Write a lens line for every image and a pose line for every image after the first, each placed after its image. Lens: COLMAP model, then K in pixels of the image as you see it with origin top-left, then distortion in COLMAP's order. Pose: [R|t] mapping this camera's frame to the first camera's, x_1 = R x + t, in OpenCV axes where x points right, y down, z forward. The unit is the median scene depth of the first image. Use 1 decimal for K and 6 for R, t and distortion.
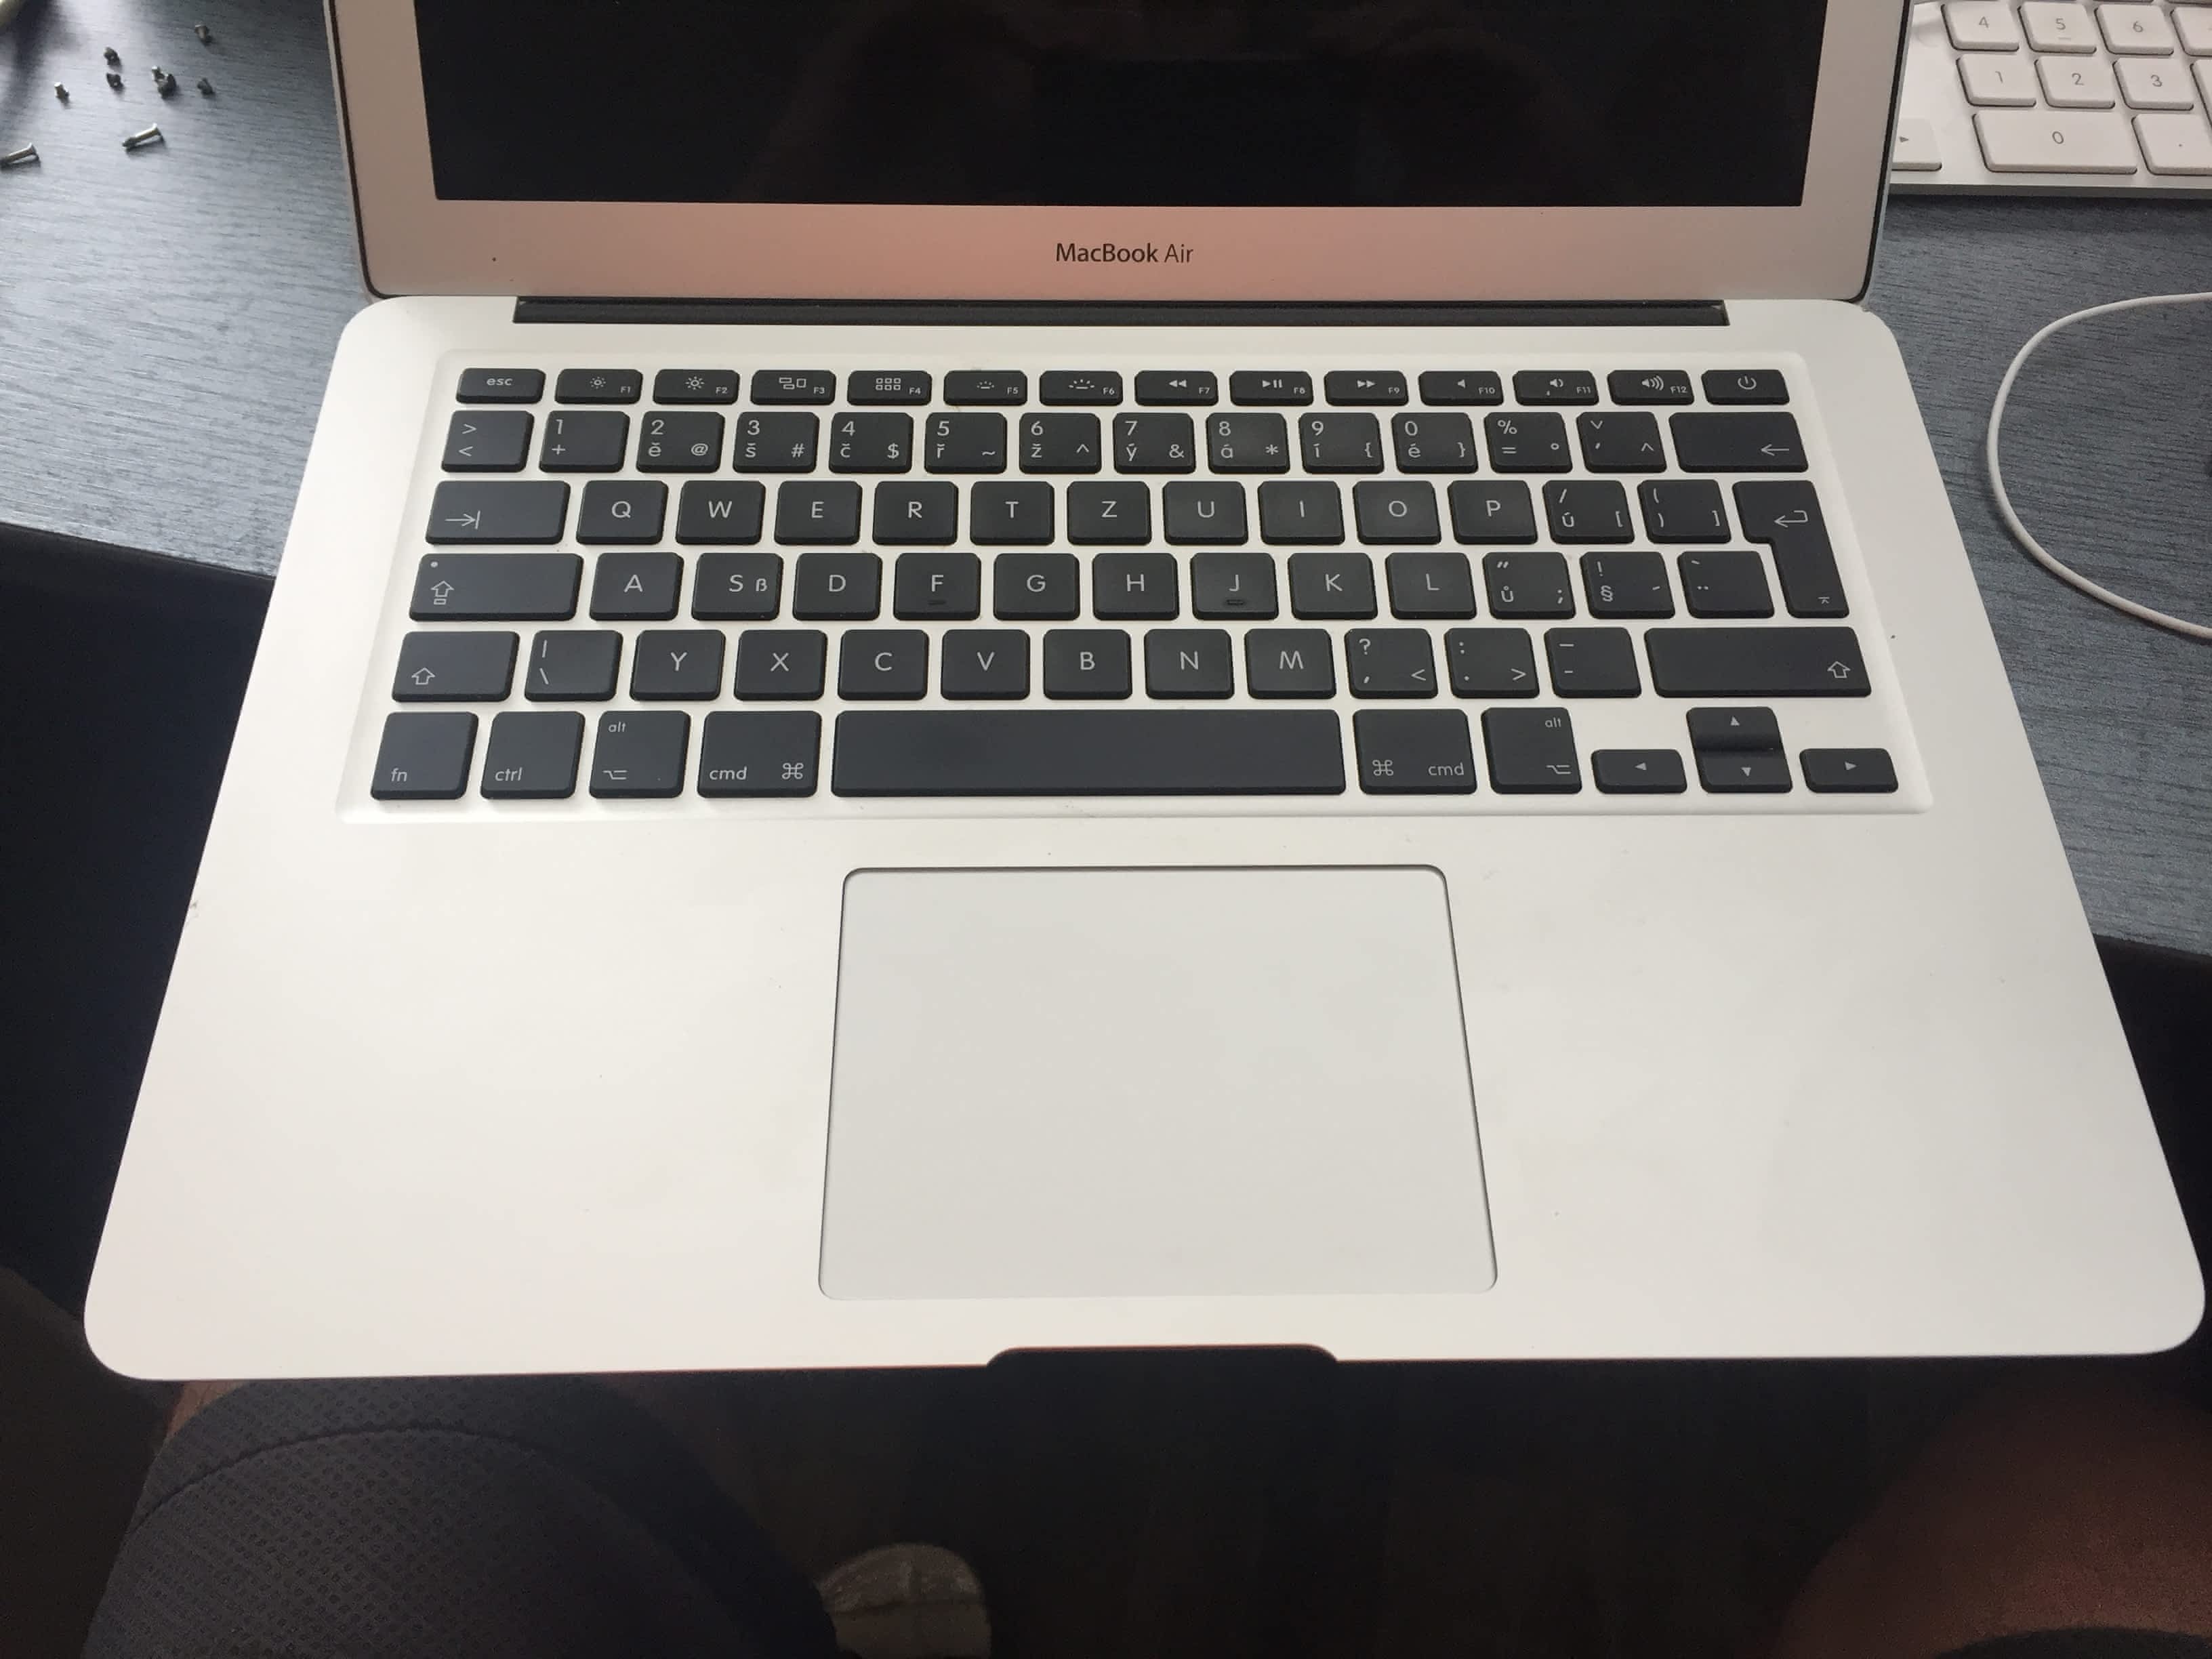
lens RADIAL K [[1855.6, 0, 1107.2], [0, 1855.6, 826.0], [0, 0, 1]] dist [0.035420, -0.065930]
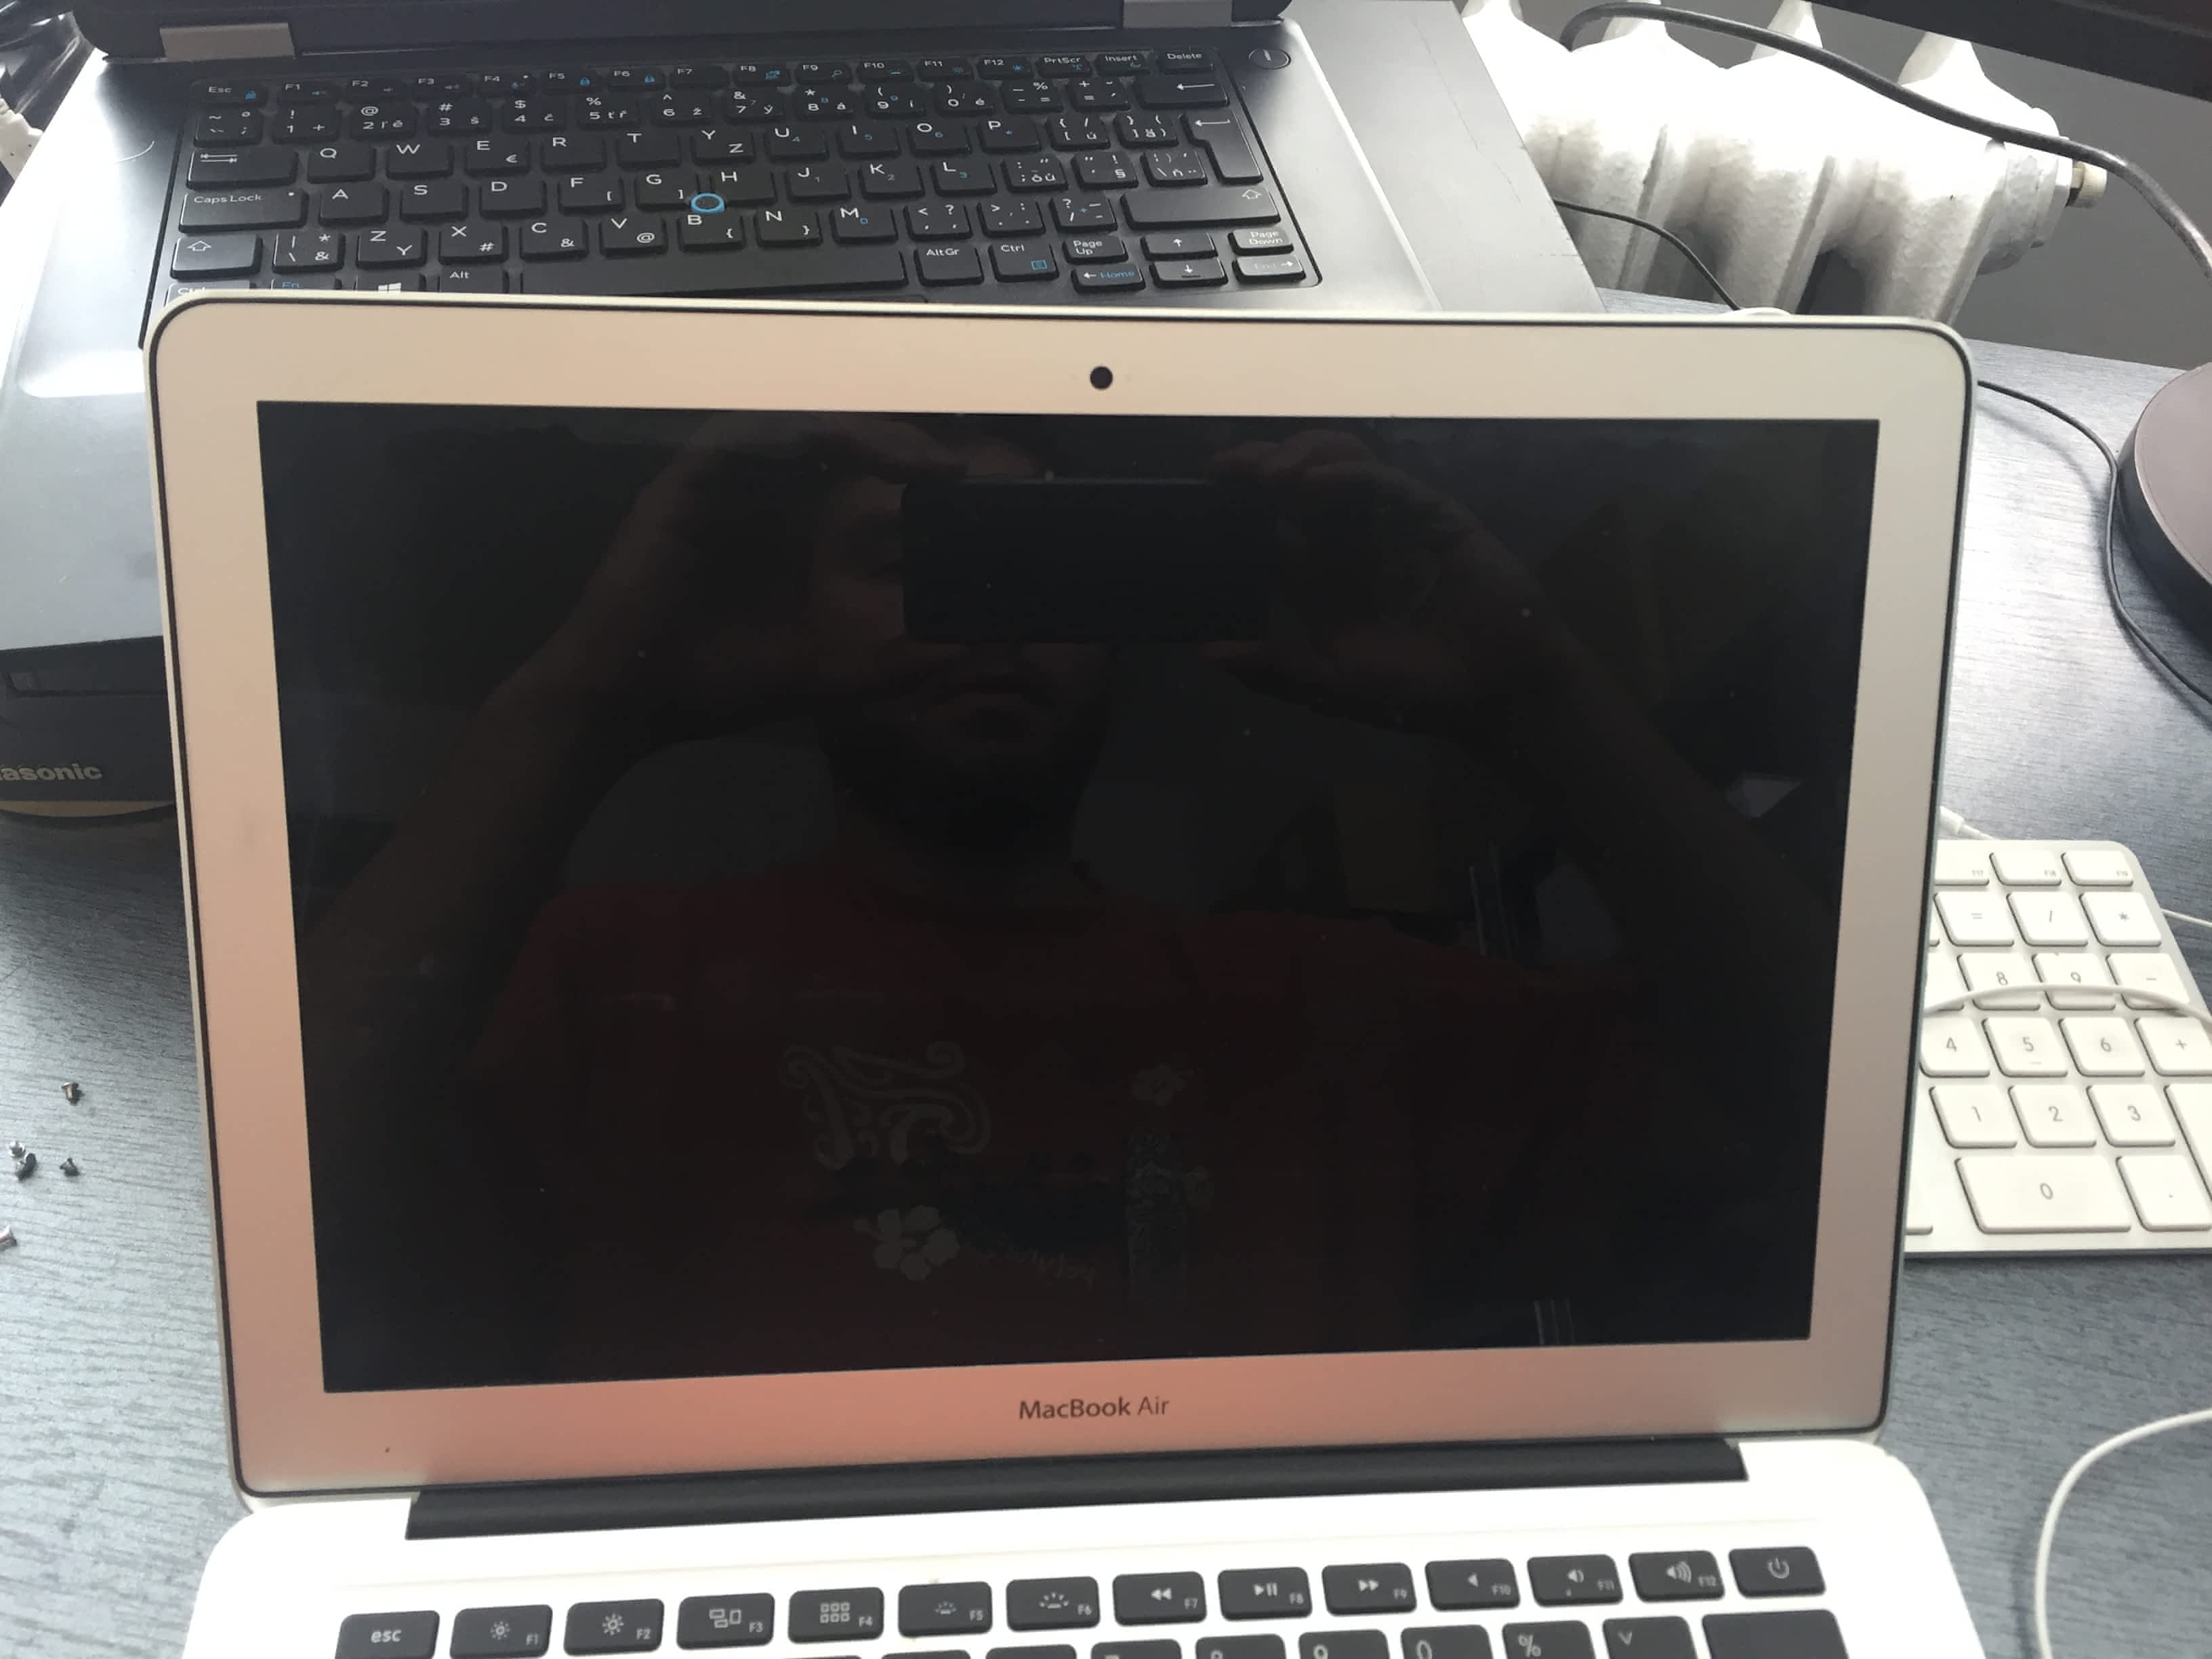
lens RADIAL K [[1855.6, 0, 1111.9], [0, 1855.6, 820.4], [0, 0, 1]] dist [0.035420, -0.065930]
pose [[0.997604, -0.011308, 0.068257, -0.040488], [0.024205, 0.981251, -0.191210, -0.409189], [-0.064815, 0.192404, 0.979173, 0.048375]]
